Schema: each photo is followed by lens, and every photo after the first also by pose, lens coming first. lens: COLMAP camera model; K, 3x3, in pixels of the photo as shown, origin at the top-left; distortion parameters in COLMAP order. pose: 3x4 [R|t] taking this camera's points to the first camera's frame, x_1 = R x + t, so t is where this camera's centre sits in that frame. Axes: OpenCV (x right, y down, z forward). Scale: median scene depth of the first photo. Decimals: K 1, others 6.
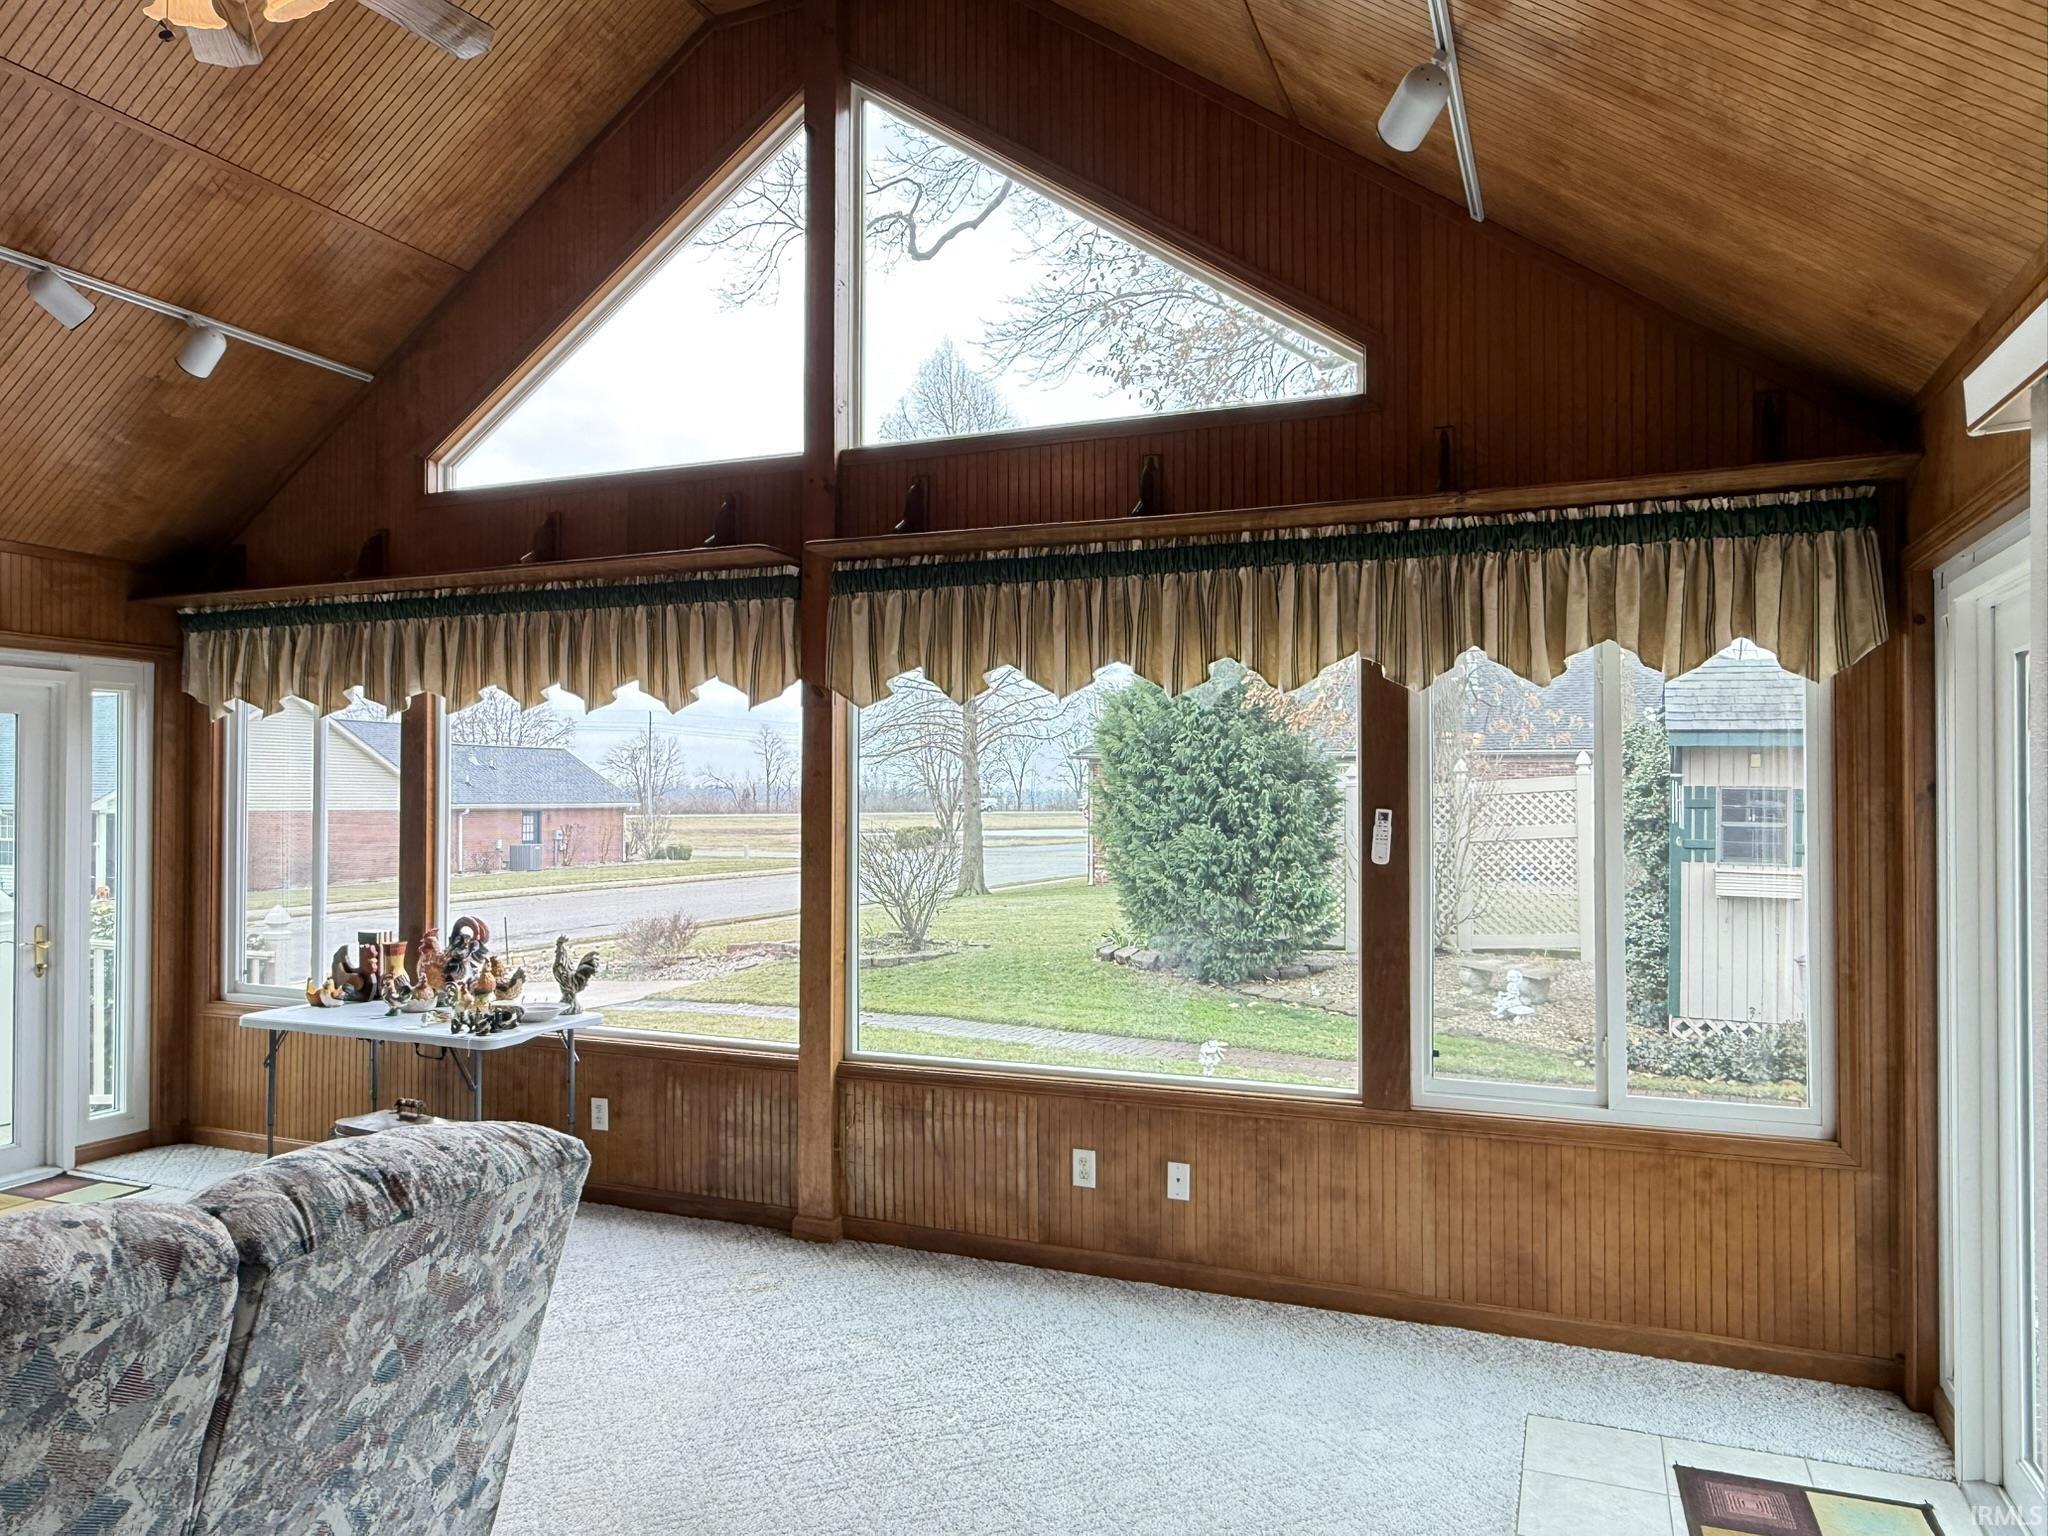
lens RADIAL K [[1372.6, 0, 1024.0], [0, 1372.6, 768.0], [0, 0, 1]] dist [-0.000366, -0.000896]
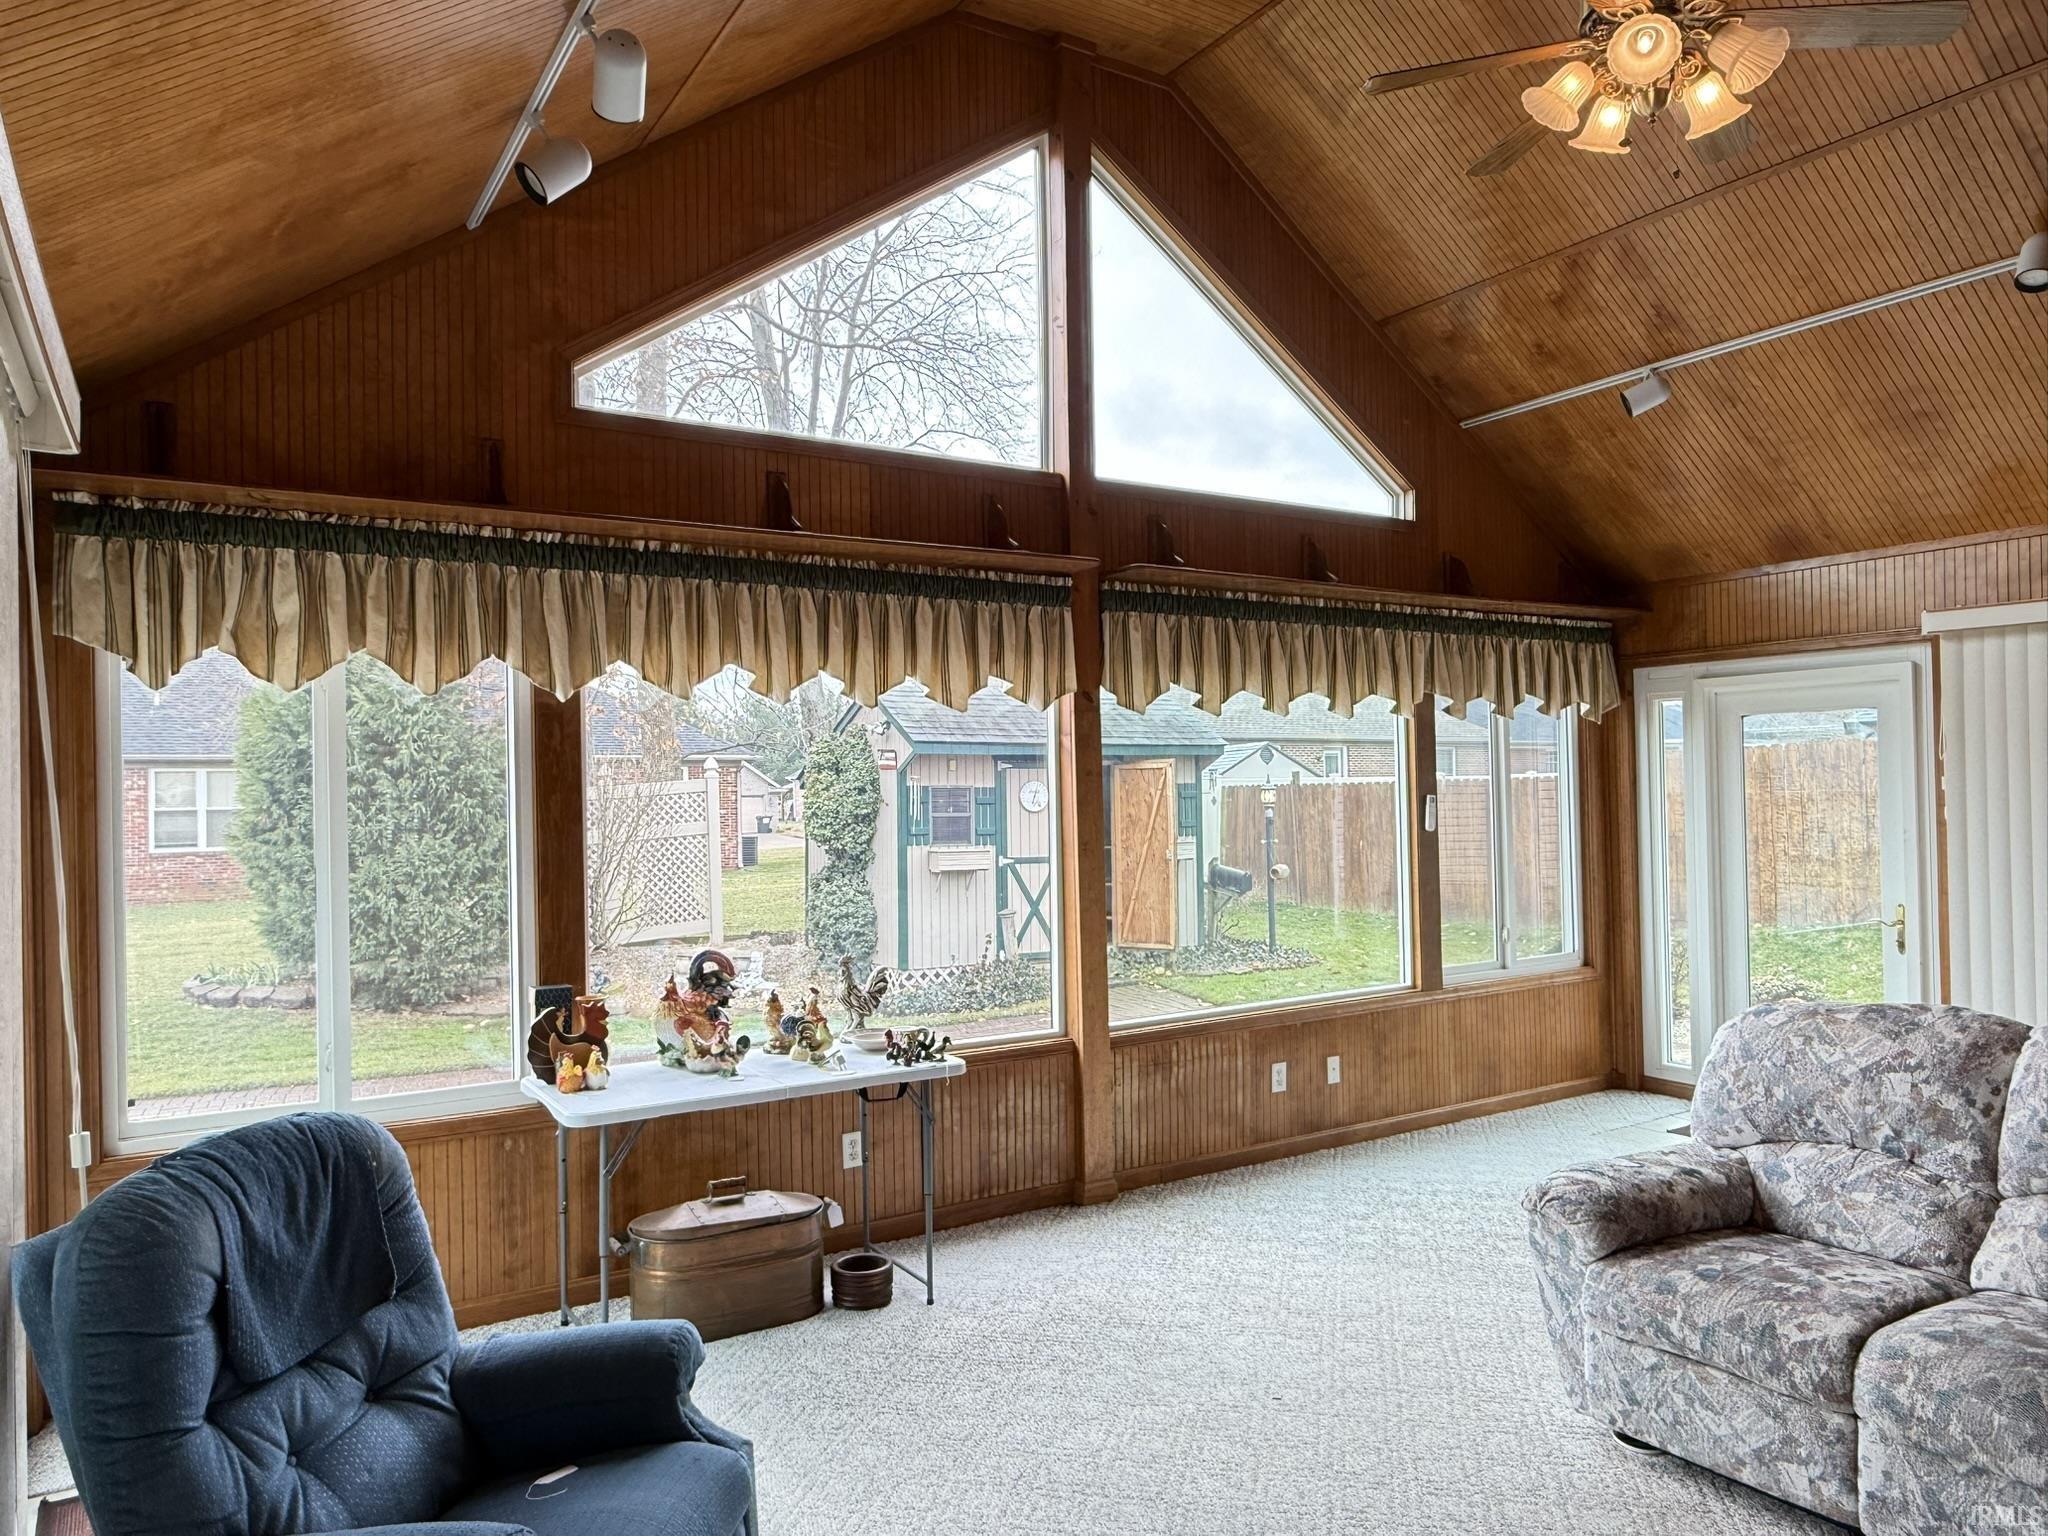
lens RADIAL K [[1372.6, 0, 1024.0], [0, 1372.6, 768.0], [0, 0, 1]] dist [-0.000366, -0.000896]
pose [[0.574633, 0.002361, 0.818408, -1.049526], [0.001420, 0.999991, -0.003881, 0.004163], [-0.818410, 0.003392, 0.574625, 0.410919]]
